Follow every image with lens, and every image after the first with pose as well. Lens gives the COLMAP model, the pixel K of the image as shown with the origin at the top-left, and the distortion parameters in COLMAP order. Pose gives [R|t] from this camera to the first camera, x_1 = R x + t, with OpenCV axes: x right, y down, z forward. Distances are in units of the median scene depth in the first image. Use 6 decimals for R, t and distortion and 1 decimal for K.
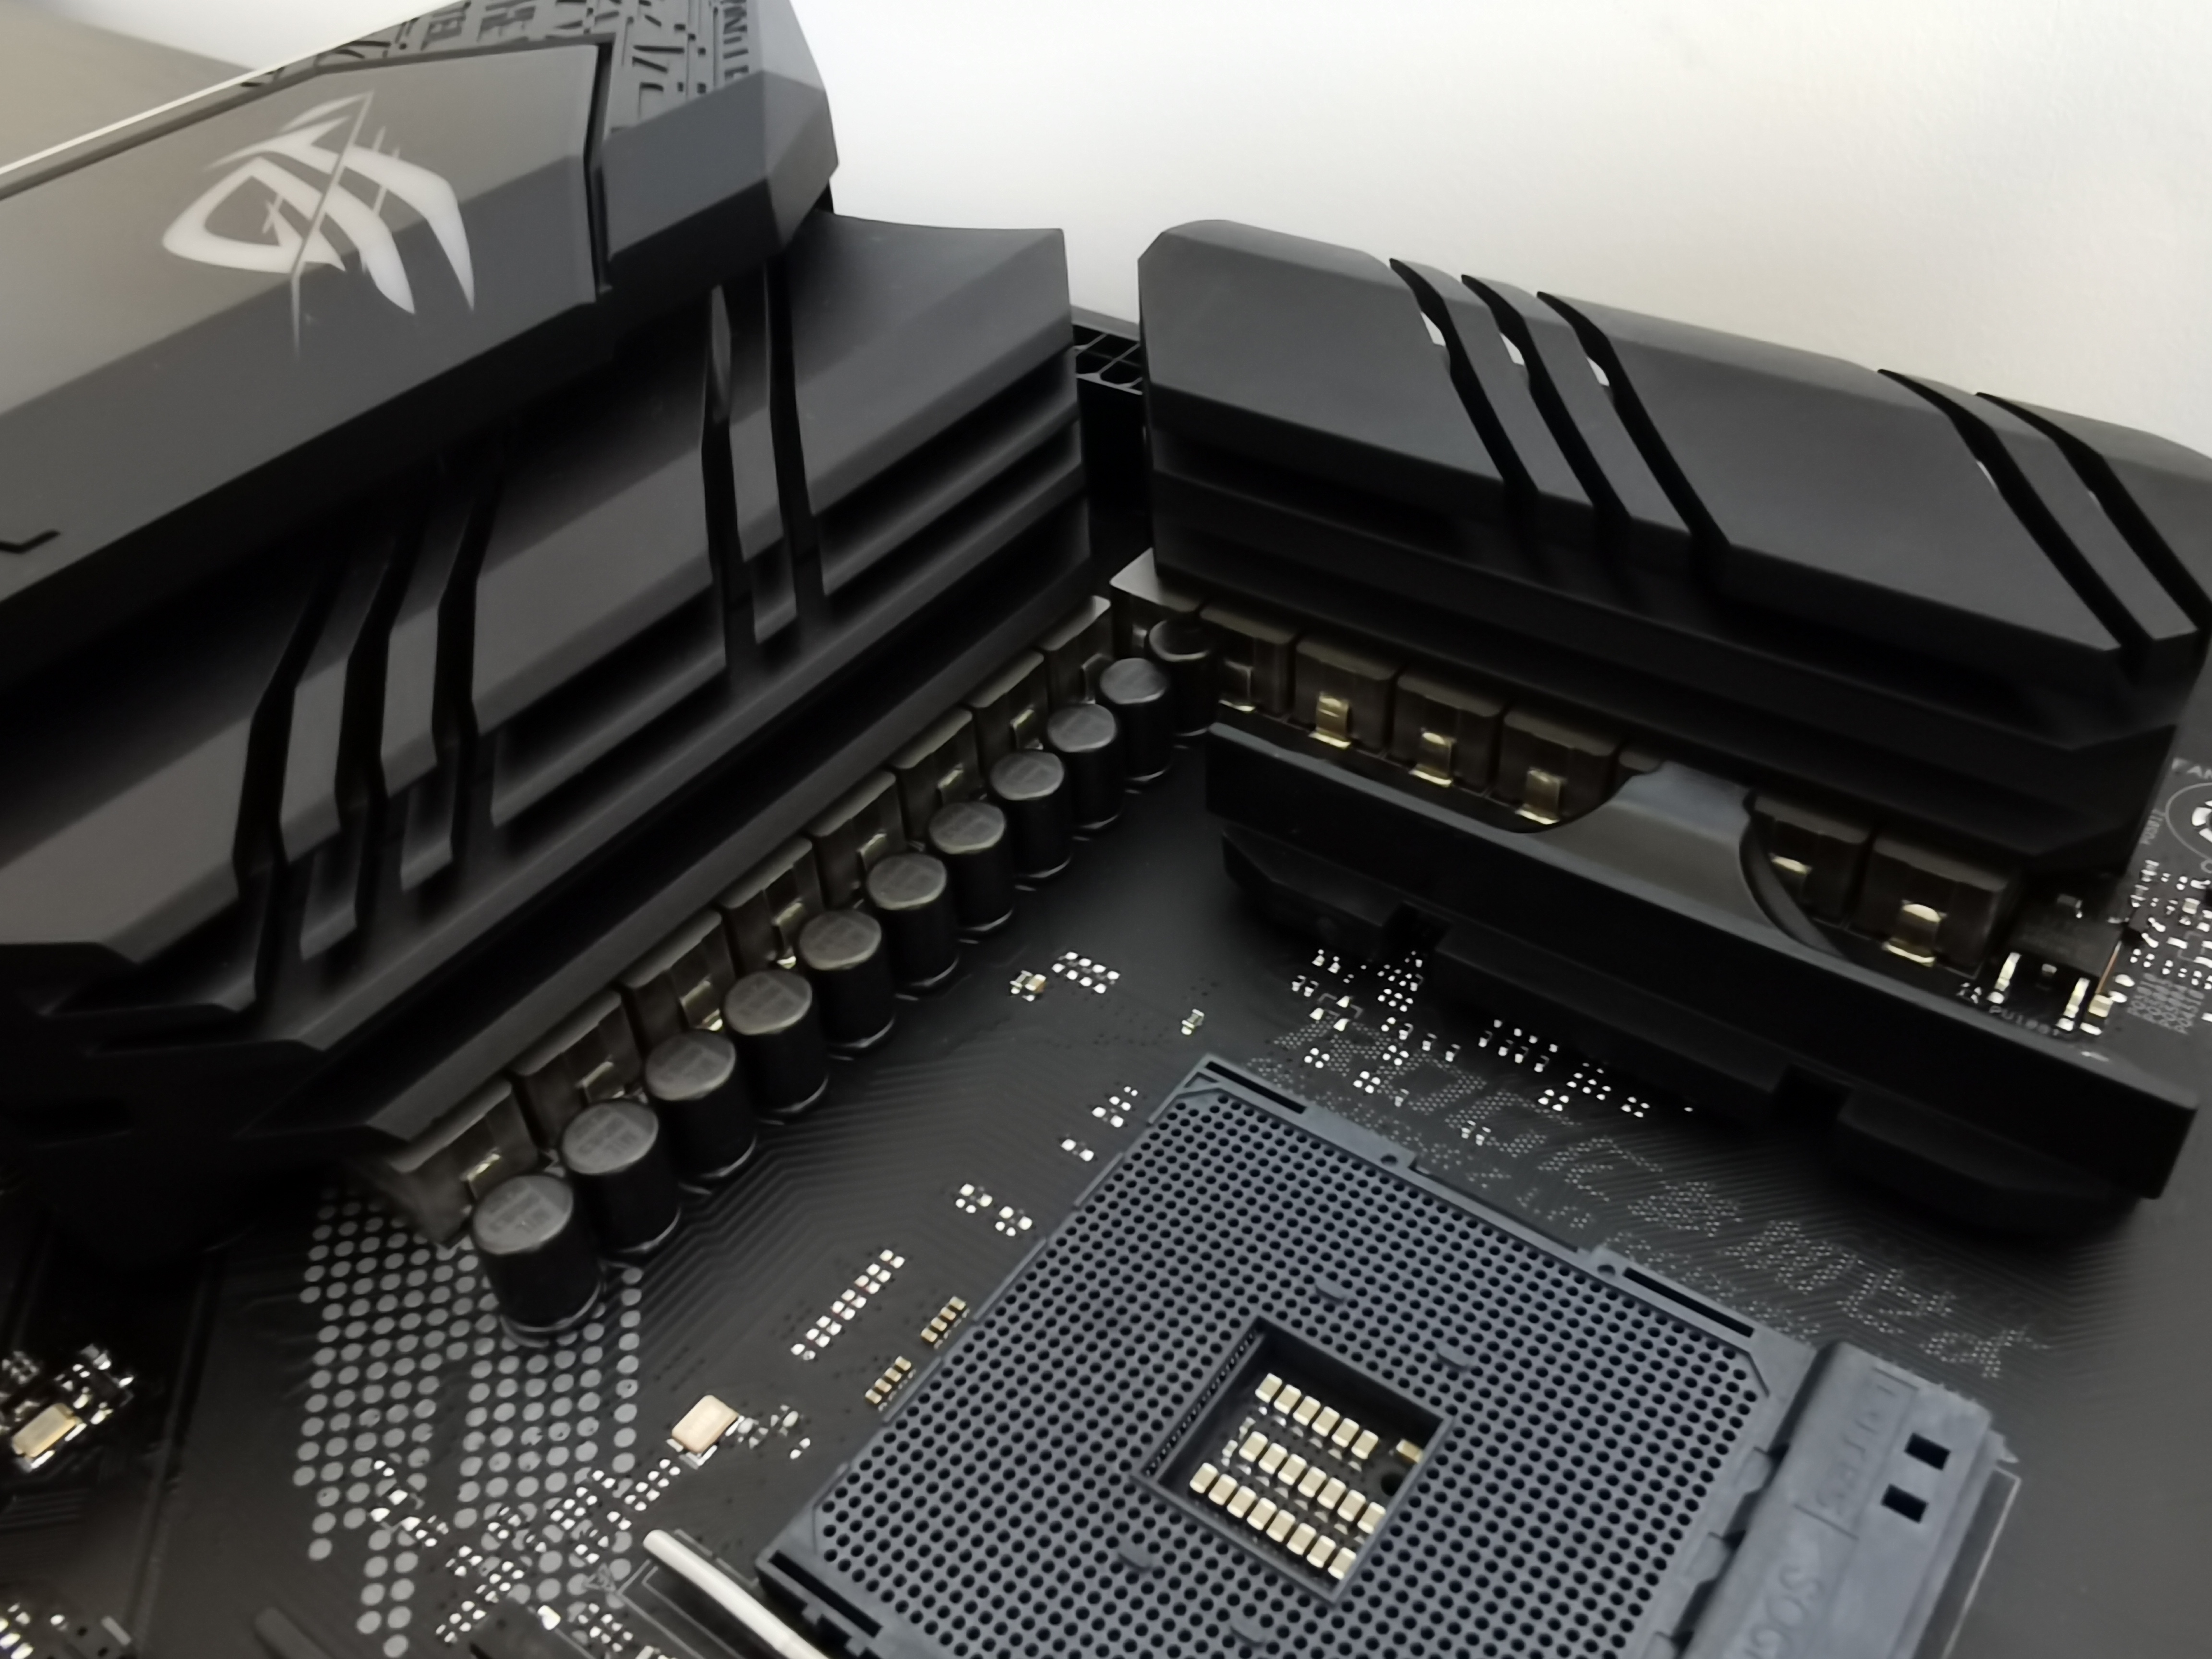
lens RADIAL K [[1931.5, 0, 1106.0], [0, 1931.5, 829.5], [0, 0, 1]] dist [-0.008776, -0.018372]
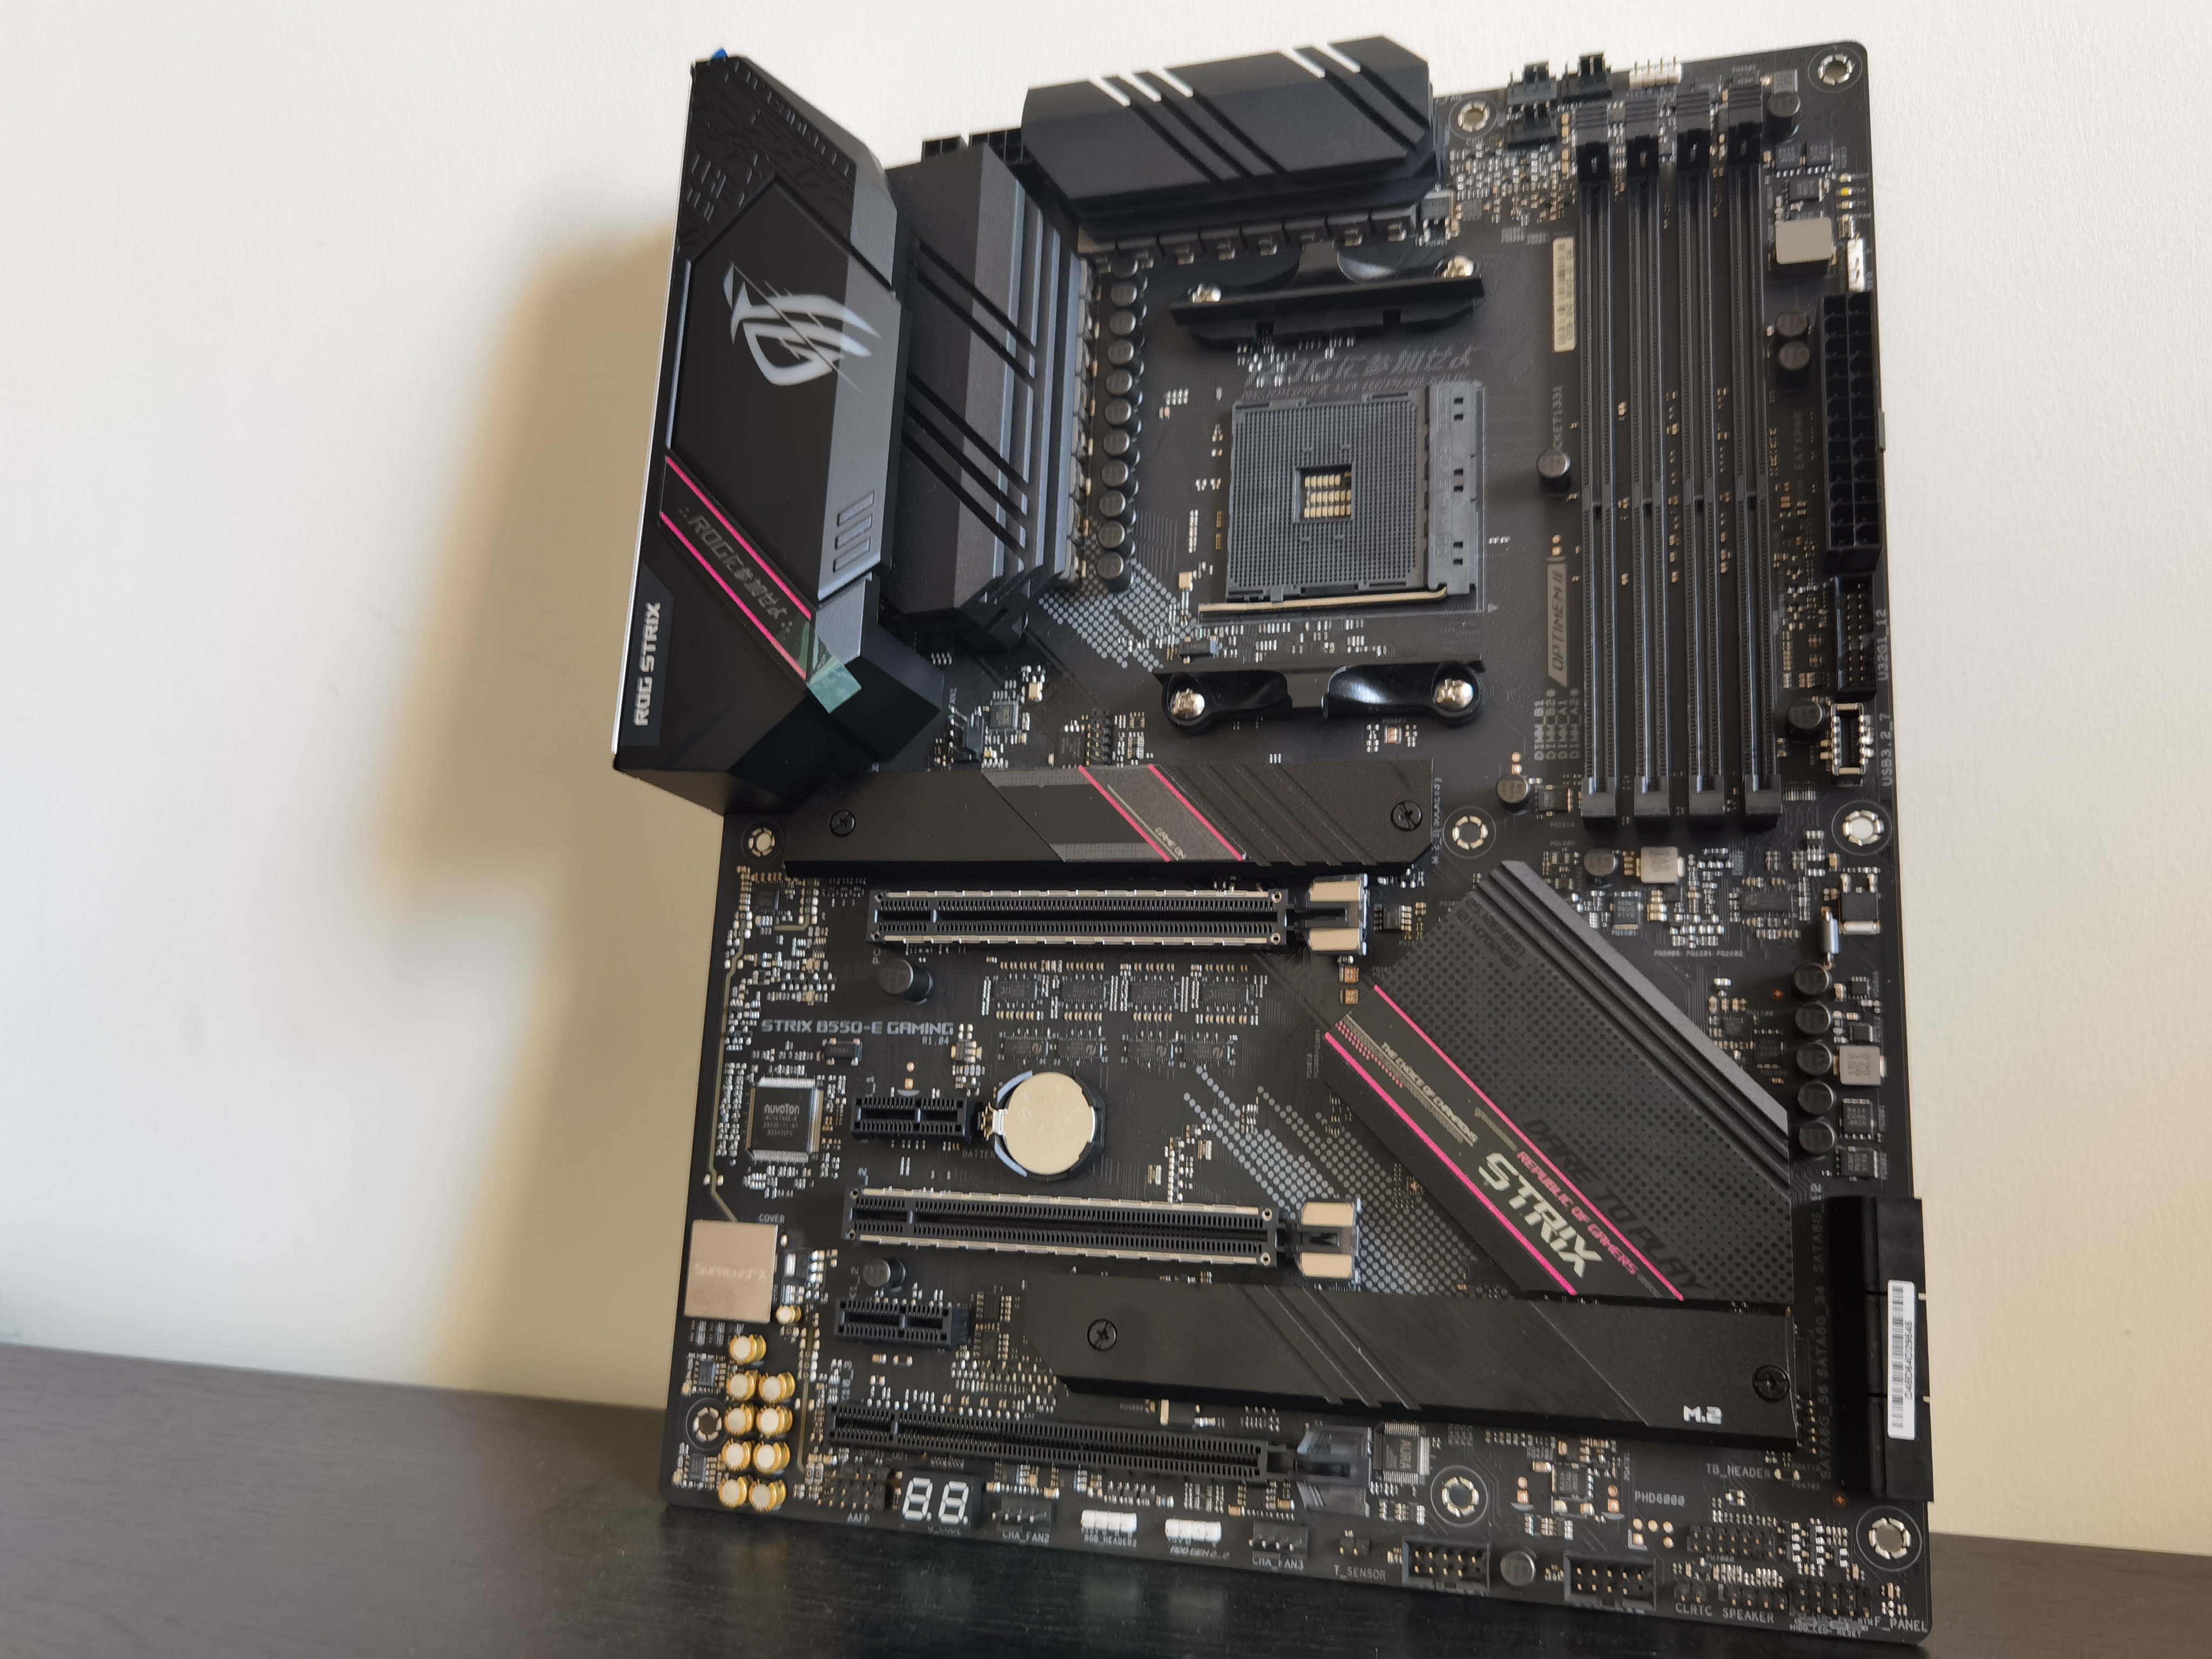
lens RADIAL K [[1936.0, 0, 1106.0], [0, 1936.0, 829.5], [0, 0, 1]] dist [0.003423, 0.004286]
pose [[0.812368, -0.580424, -0.056272, -0.389315], [0.529879, 0.694426, 0.486828, -1.203887], [-0.243490, -0.425301, 0.871683, -2.315107]]
